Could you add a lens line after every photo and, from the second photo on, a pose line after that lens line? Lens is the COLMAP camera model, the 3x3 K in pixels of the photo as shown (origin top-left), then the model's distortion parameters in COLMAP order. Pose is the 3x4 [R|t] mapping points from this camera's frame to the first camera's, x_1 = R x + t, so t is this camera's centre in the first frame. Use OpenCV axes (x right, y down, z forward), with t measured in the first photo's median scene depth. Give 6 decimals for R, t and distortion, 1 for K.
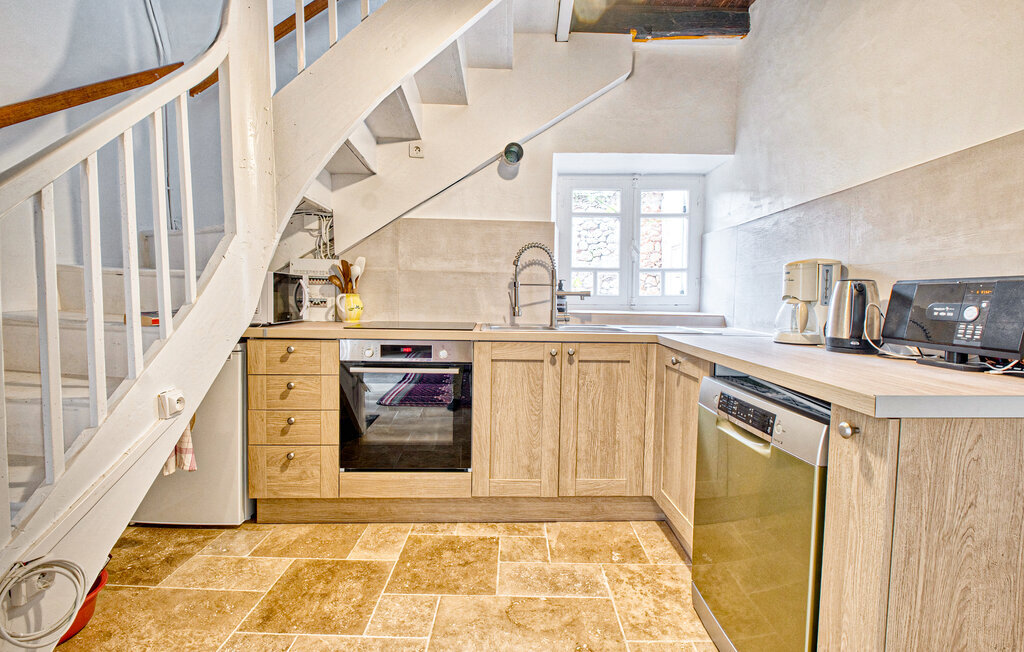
lens RADIAL K [[447.6, 0, 512.0], [0, 447.6, 326.0], [0, 0, 1]] dist [-0.021193, -0.000479]
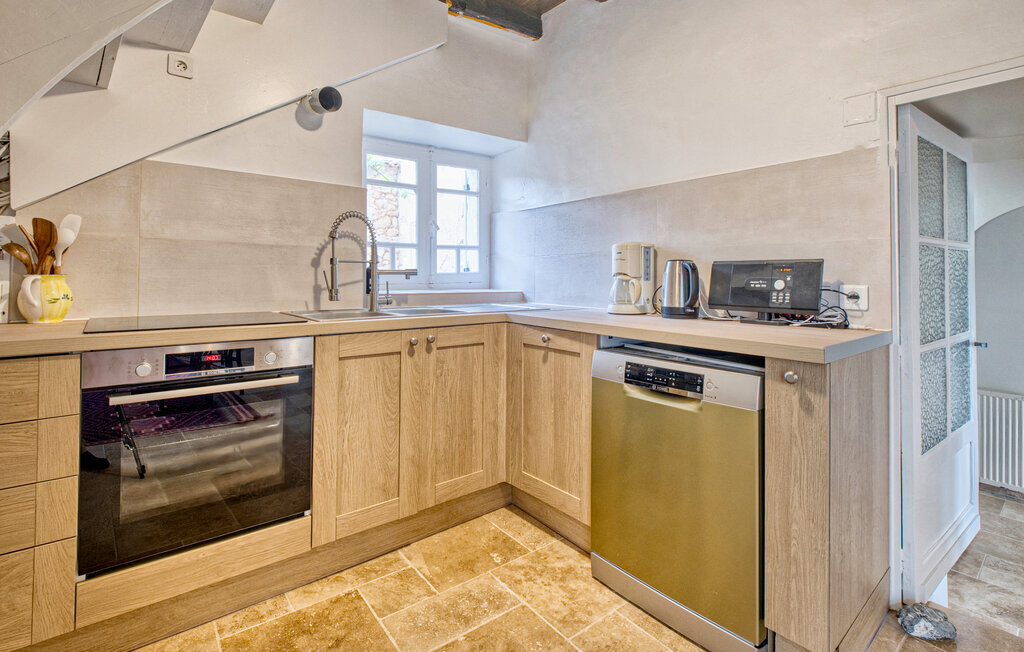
lens RADIAL K [[474.9, 0, 513.9], [0, 474.9, 275.7], [0, 0, 1]] dist [-0.016927, -0.000600]
pose [[0.792169, -0.010799, 0.610206, -0.301411], [0.047526, 0.997899, -0.044038, -0.016644], [-0.608449, 0.063886, 0.791017, 0.157163]]
